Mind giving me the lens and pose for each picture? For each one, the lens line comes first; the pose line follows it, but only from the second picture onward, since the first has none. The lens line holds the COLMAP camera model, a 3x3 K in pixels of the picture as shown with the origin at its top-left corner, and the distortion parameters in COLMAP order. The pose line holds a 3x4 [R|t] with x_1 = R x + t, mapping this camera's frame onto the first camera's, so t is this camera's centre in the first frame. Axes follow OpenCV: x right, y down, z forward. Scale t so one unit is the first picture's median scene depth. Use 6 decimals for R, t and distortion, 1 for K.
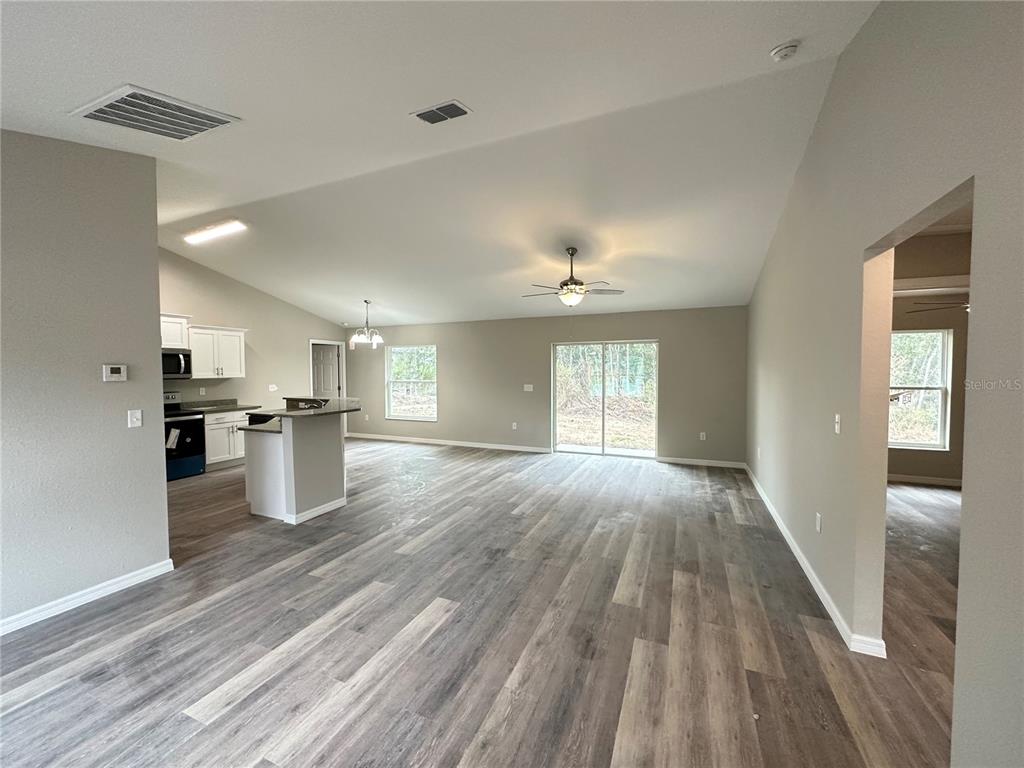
lens RADIAL K [[408.4, 0, 511.3], [0, 408.4, 385.0], [0, 0, 1]] dist [0.002194, 0.000042]
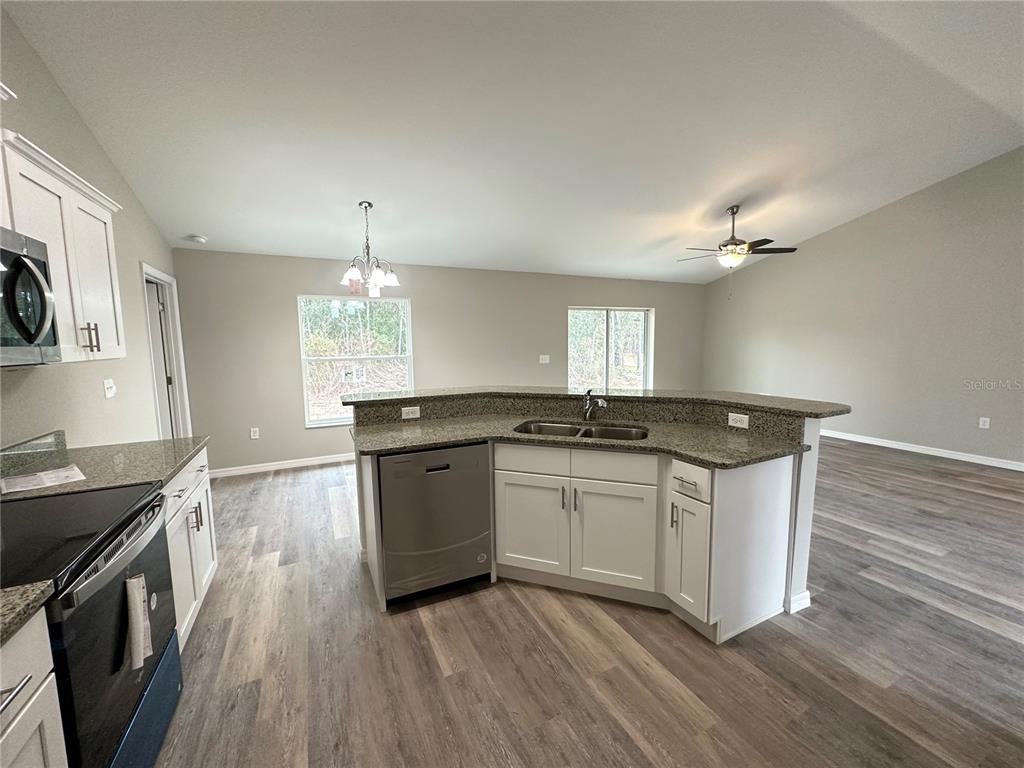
lens RADIAL K [[408.4, 0, 512.5], [0, 408.4, 383.1], [0, 0, 1]] dist [0.002194, 0.000042]
pose [[0.648561, -0.084885, 0.756415, -0.951000], [0.041786, 0.996234, 0.075970, -0.015080], [-0.760015, -0.017663, 0.649665, 0.762606]]
